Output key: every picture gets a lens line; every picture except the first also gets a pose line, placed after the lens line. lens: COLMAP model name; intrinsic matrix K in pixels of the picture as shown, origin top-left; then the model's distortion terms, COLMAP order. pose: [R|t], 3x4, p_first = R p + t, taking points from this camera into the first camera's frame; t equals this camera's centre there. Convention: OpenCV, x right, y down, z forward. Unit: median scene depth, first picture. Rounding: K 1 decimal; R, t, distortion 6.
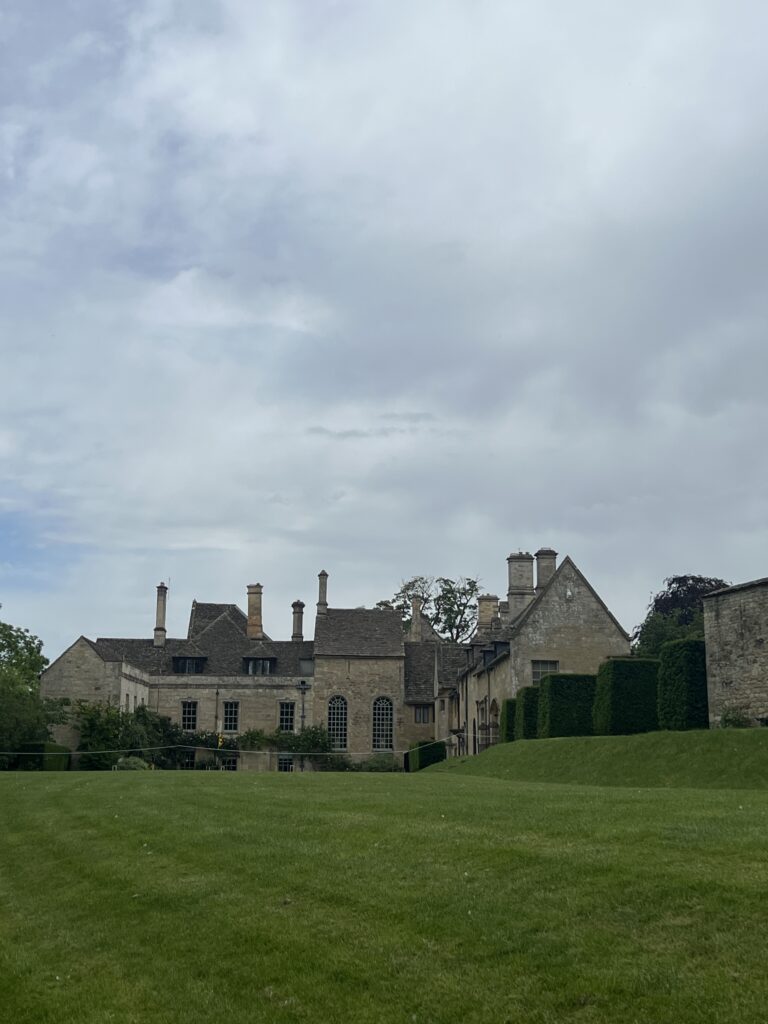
lens RADIAL K [[1355.9, 0, 384.0], [0, 1355.9, 512.0], [0, 0, 1]] dist [0.130032, 0.002743]
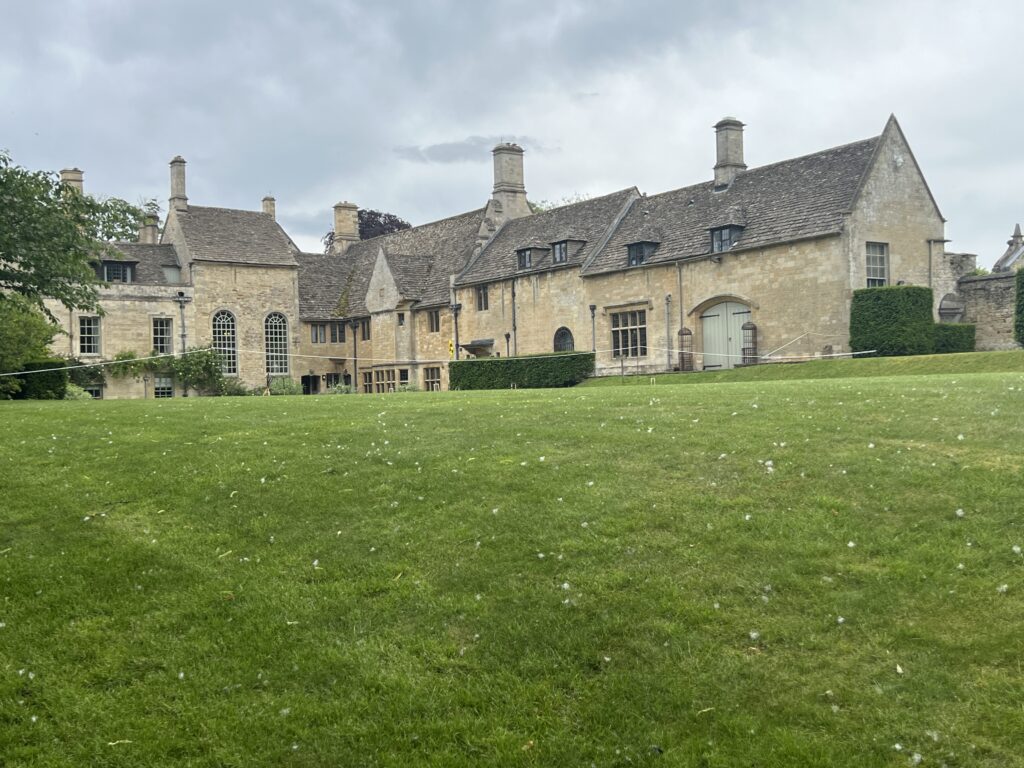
lens RADIAL K [[1137.1, 0, 512.0], [0, 1137.1, 384.0], [0, 0, 1]] dist [0.094140, -0.024342]
pose [[0.839799, -0.027042, 0.542223, -0.264136], [-0.066170, 0.986214, 0.151668, 0.062694], [-0.538850, -0.163250, 0.826432, 0.329720]]
